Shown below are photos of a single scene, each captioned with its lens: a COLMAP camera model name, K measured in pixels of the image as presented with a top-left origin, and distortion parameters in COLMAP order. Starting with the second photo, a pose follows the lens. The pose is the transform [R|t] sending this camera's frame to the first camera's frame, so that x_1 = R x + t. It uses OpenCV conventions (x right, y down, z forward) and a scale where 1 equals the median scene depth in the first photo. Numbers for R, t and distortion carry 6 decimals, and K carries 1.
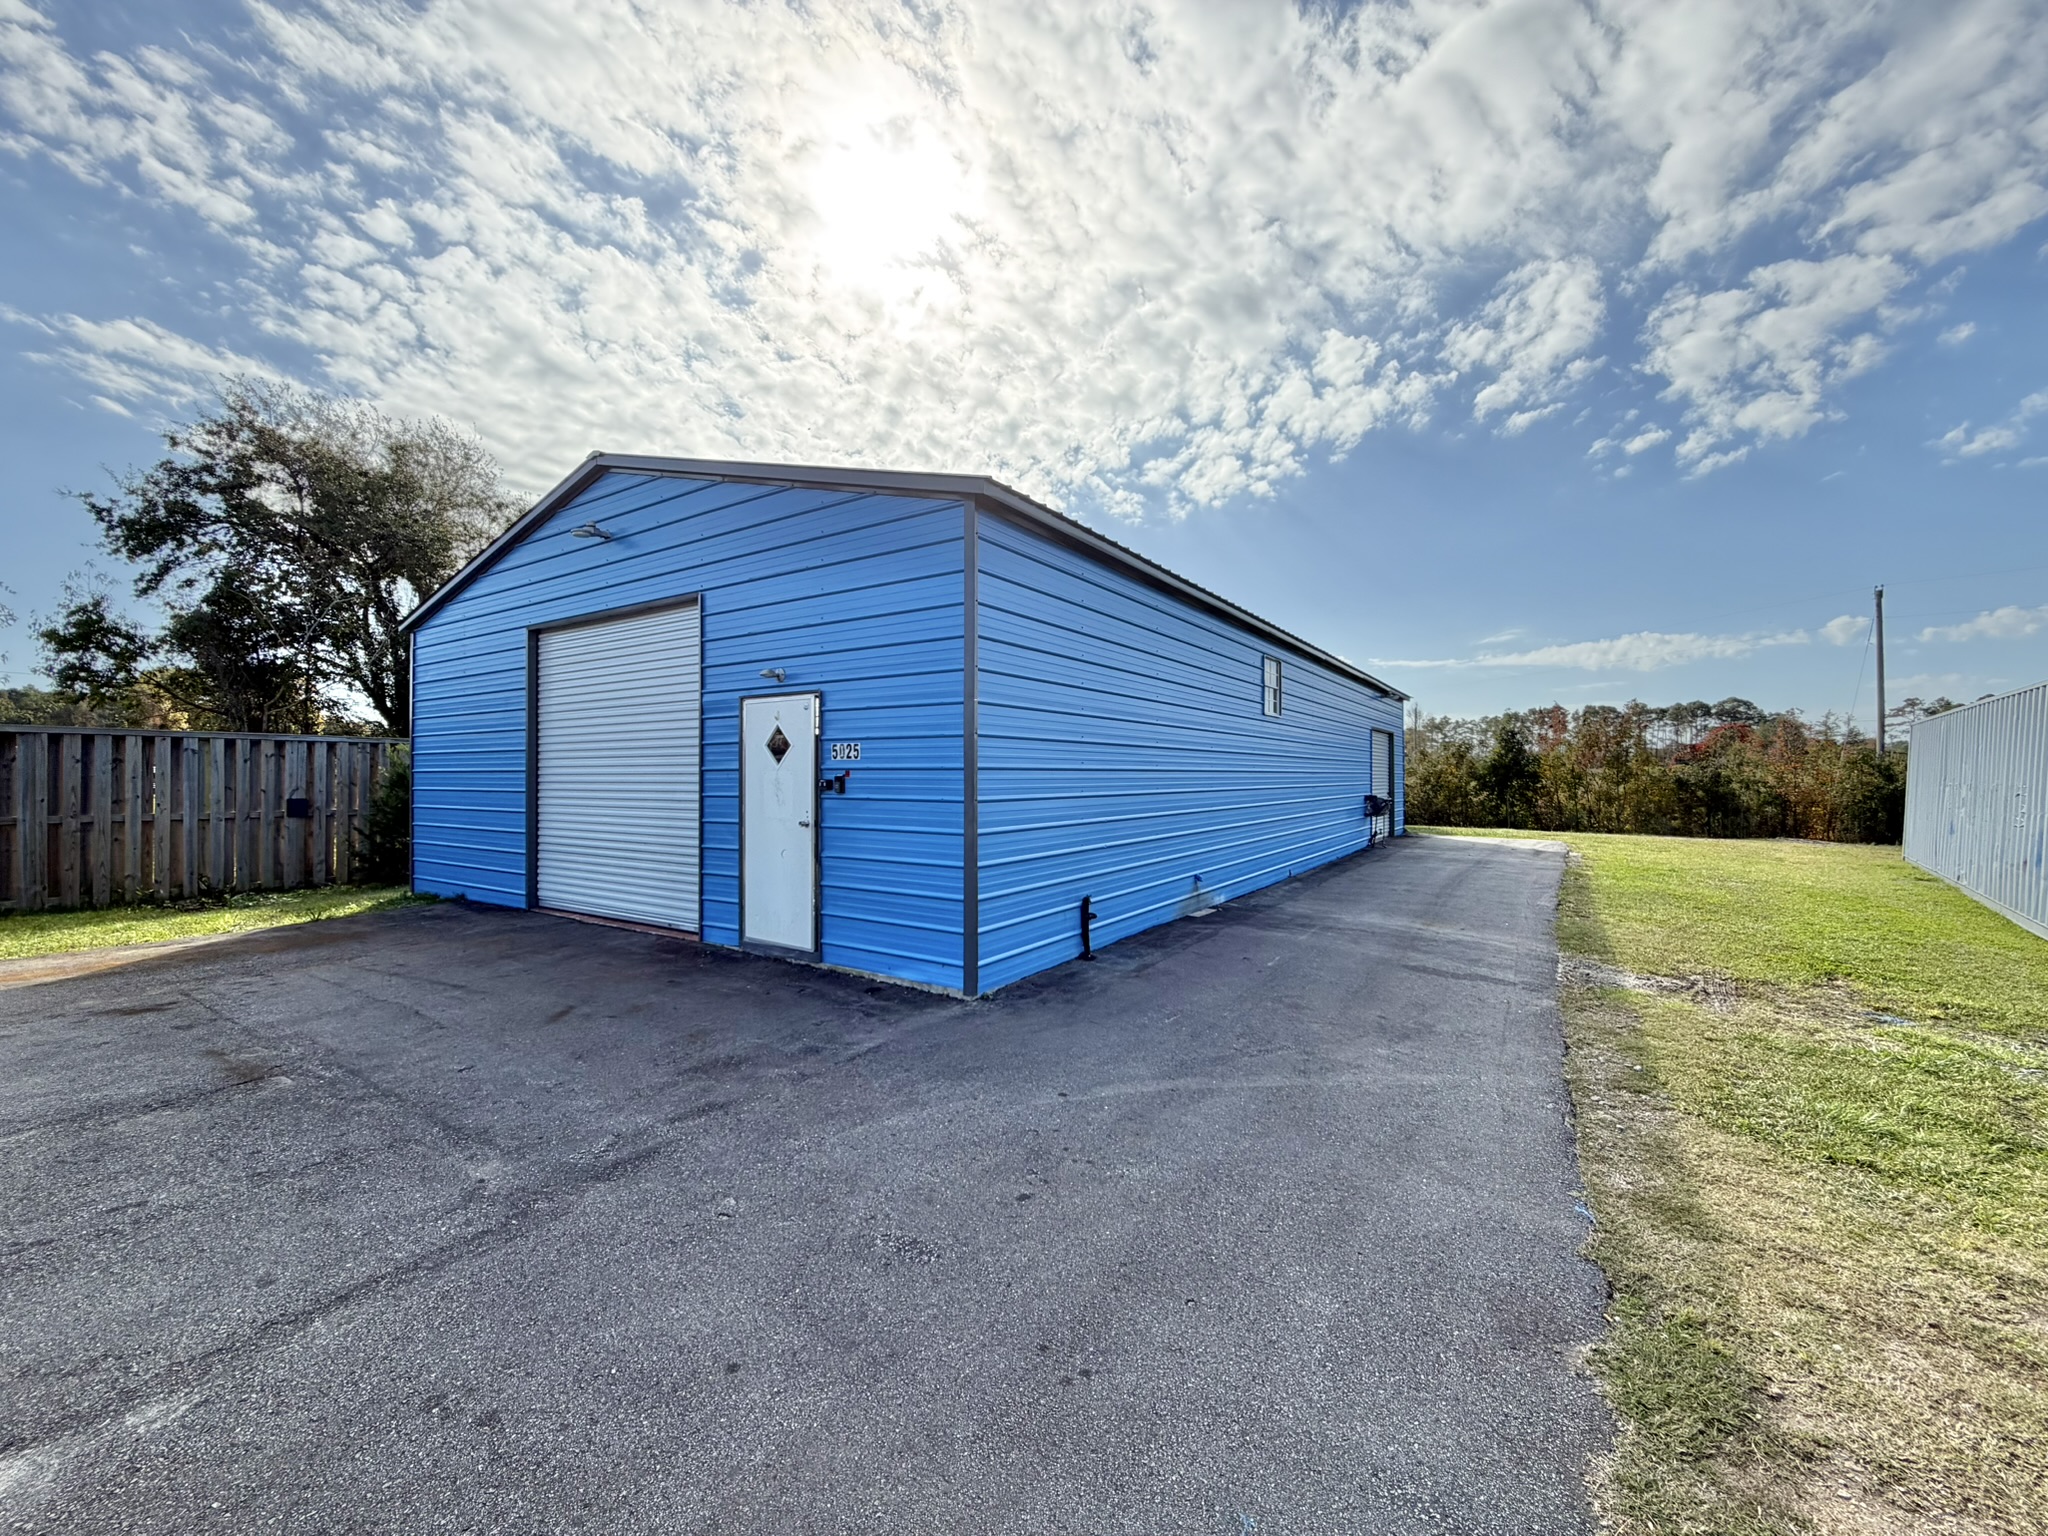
lens RADIAL K [[821.9, 0, 1013.1], [0, 821.9, 774.4], [0, 0, 1]] dist [0.003004, -0.000713]
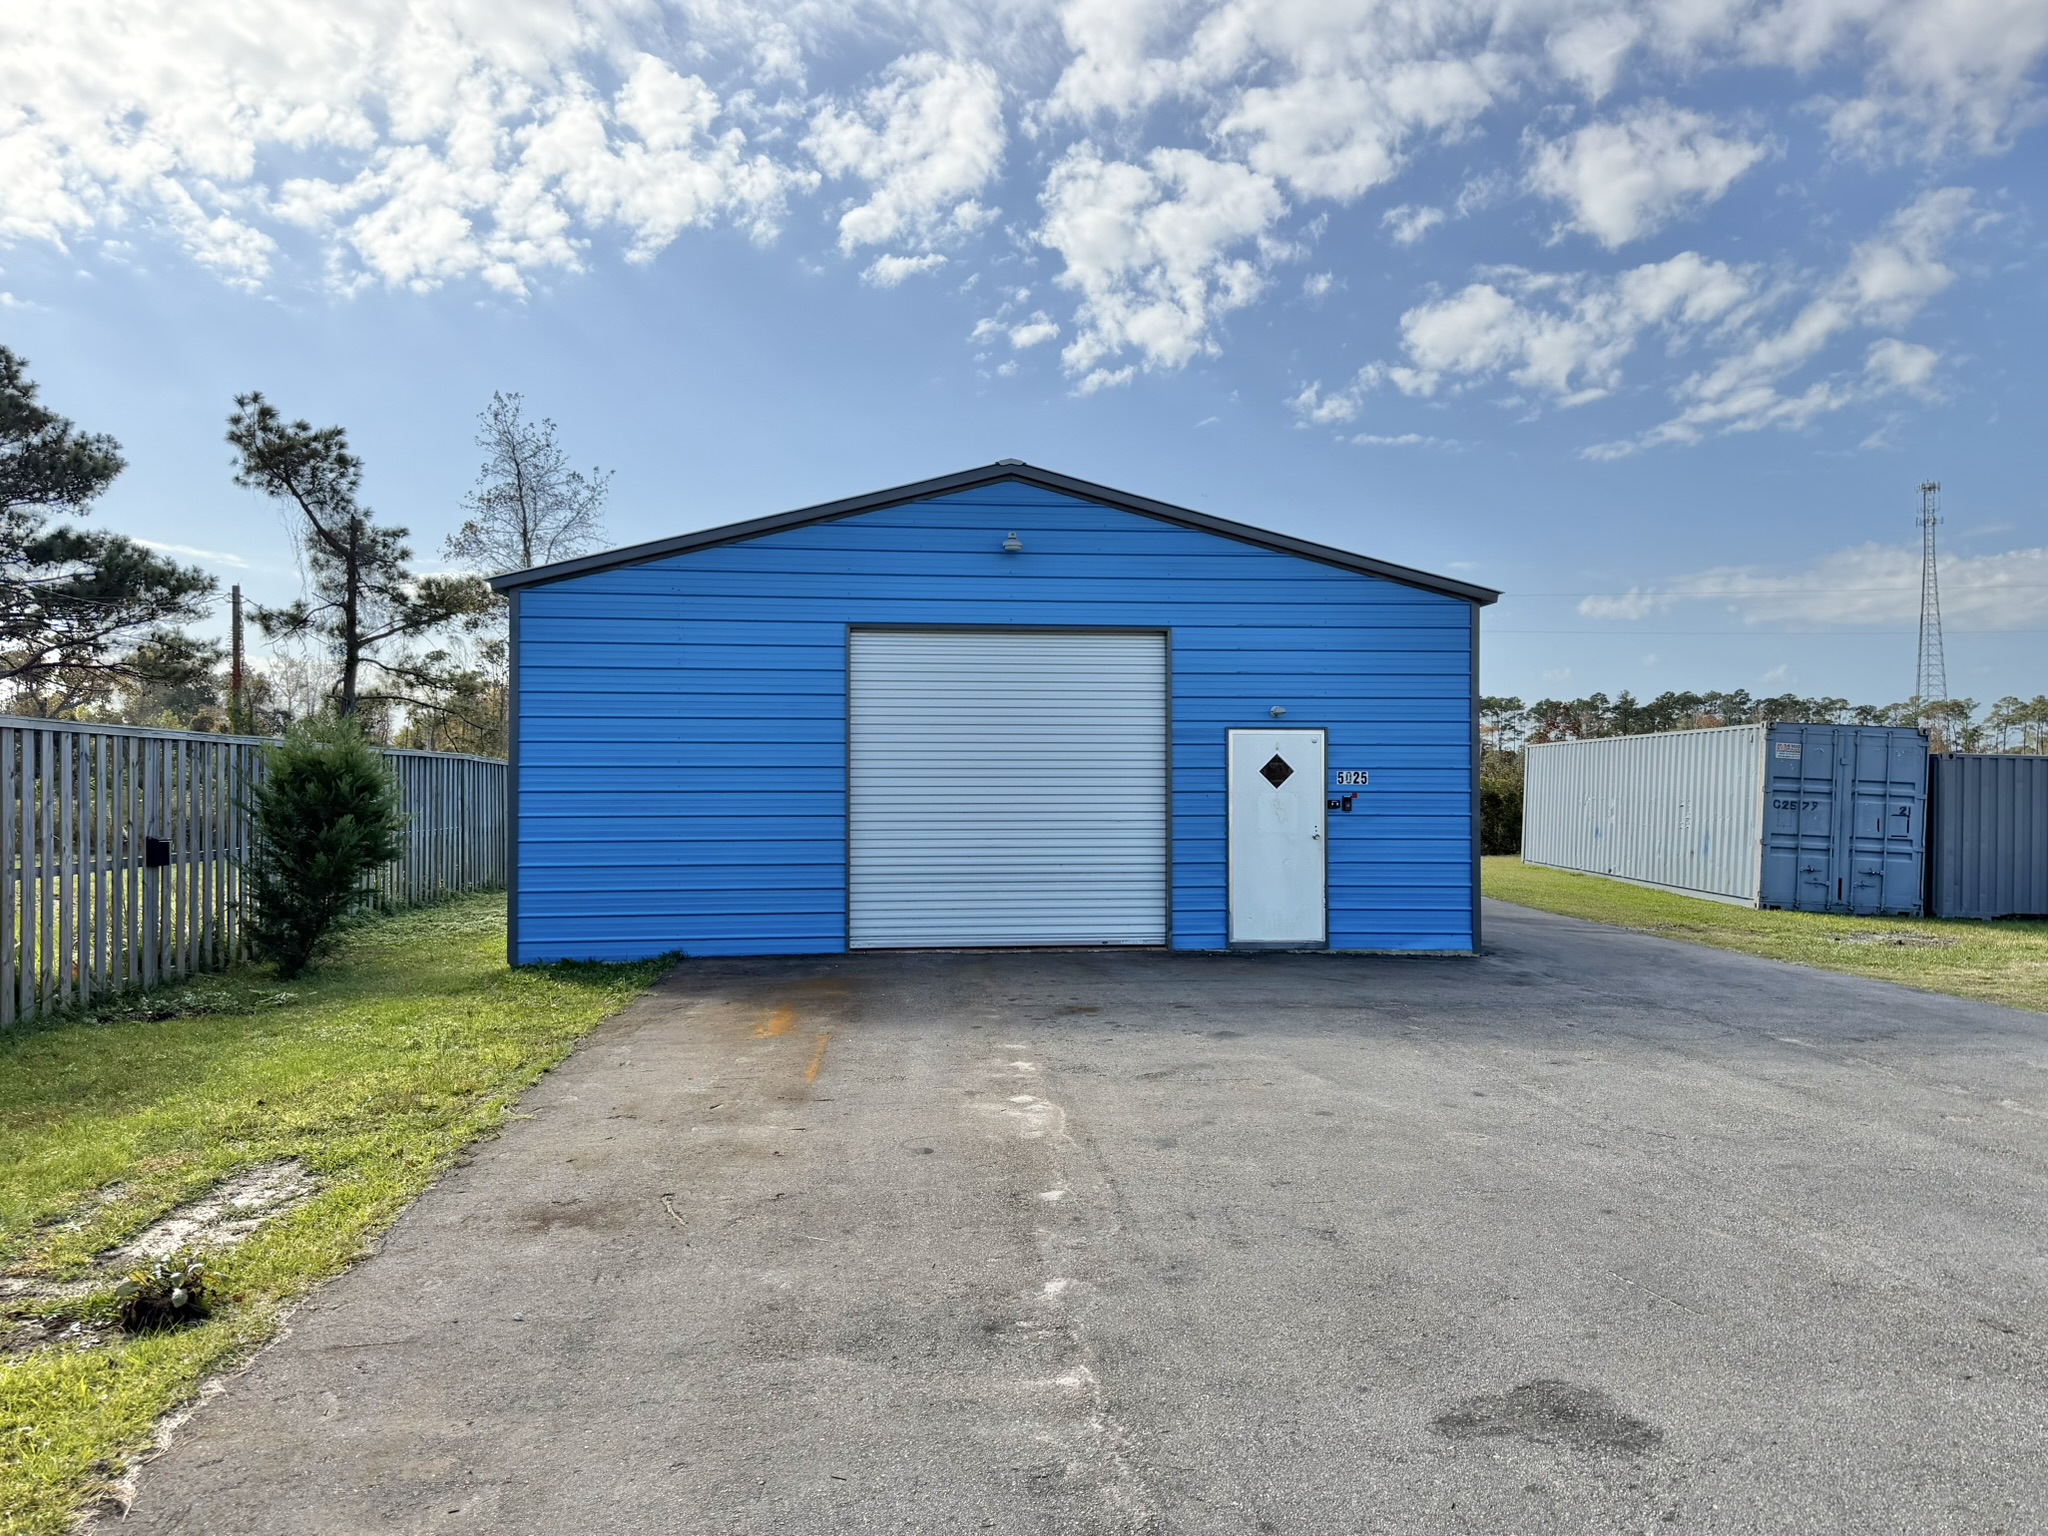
lens RADIAL K [[1437.0, 0, 1037.9], [0, 1437.0, 787.9], [0, 0, 1]] dist [0.028815, -0.036424]
pose [[0.776235, 0.000179, 0.630443, -1.884445], [-0.003155, 0.999989, 0.003600, -0.017597], [-0.630436, -0.004783, 0.776227, -0.381343]]
